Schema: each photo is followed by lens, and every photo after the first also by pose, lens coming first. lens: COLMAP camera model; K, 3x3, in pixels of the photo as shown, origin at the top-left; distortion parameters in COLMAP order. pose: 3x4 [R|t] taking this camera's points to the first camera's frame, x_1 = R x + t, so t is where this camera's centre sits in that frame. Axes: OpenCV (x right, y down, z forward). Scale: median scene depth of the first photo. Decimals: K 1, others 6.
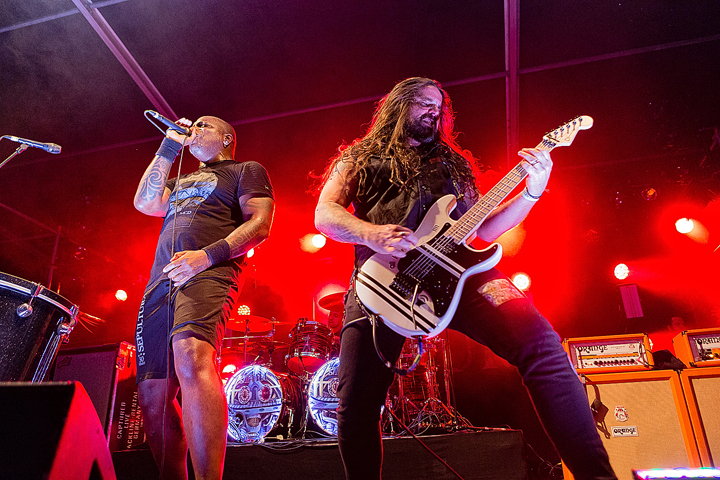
lens RADIAL K [[532.9, 0, 360.0], [0, 532.9, 240.0], [0, 0, 1]] dist [-0.001694, 0.001591]
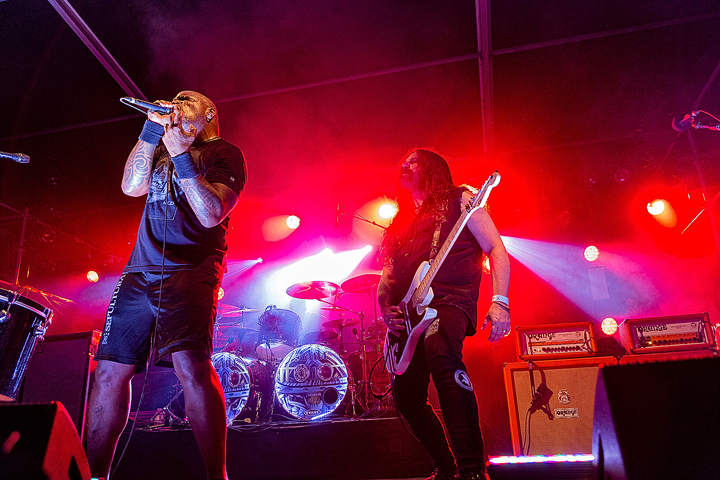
lens RADIAL K [[571.0, 0, 360.0], [0, 571.0, 240.0], [0, 0, 1]] dist [0.008665, -0.003055]
pose [[0.999856, -0.004111, 0.016471, 0.053739], [0.003104, 0.998151, 0.060706, -0.053249], [-0.016690, -0.060646, 0.998020, -0.109444]]
